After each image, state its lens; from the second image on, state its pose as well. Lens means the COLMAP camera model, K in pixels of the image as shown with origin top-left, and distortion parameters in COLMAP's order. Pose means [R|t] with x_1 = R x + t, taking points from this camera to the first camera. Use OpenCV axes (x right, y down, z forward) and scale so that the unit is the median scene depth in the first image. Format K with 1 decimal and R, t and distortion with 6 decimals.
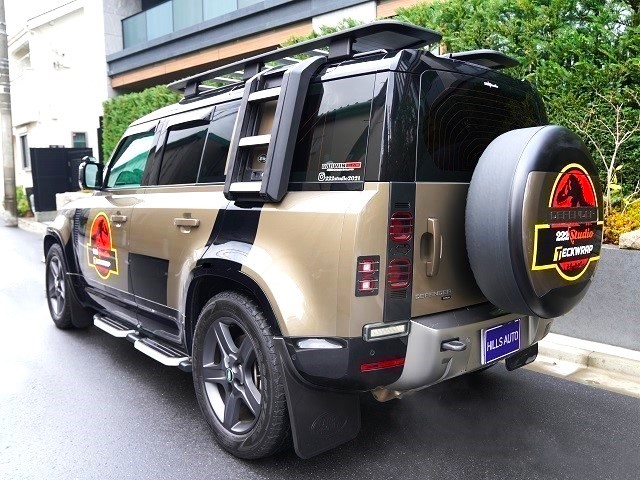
lens RADIAL K [[550.5, 0, 318.0], [0, 550.5, 223.6], [0, 0, 1]] dist [-0.100343, 0.109328]
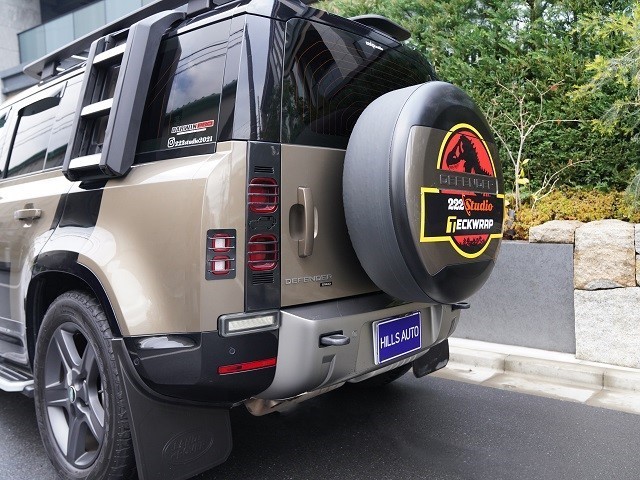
lens RADIAL K [[550.5, 0, 318.0], [0, 550.5, 223.6], [0, 0, 1]] dist [-0.100343, 0.109328]
pose [[0.992008, -0.025659, 0.123535, 0.114323], [0.033132, 0.997718, -0.058829, 0.088084], [-0.121744, 0.062452, 0.990595, 0.151956]]
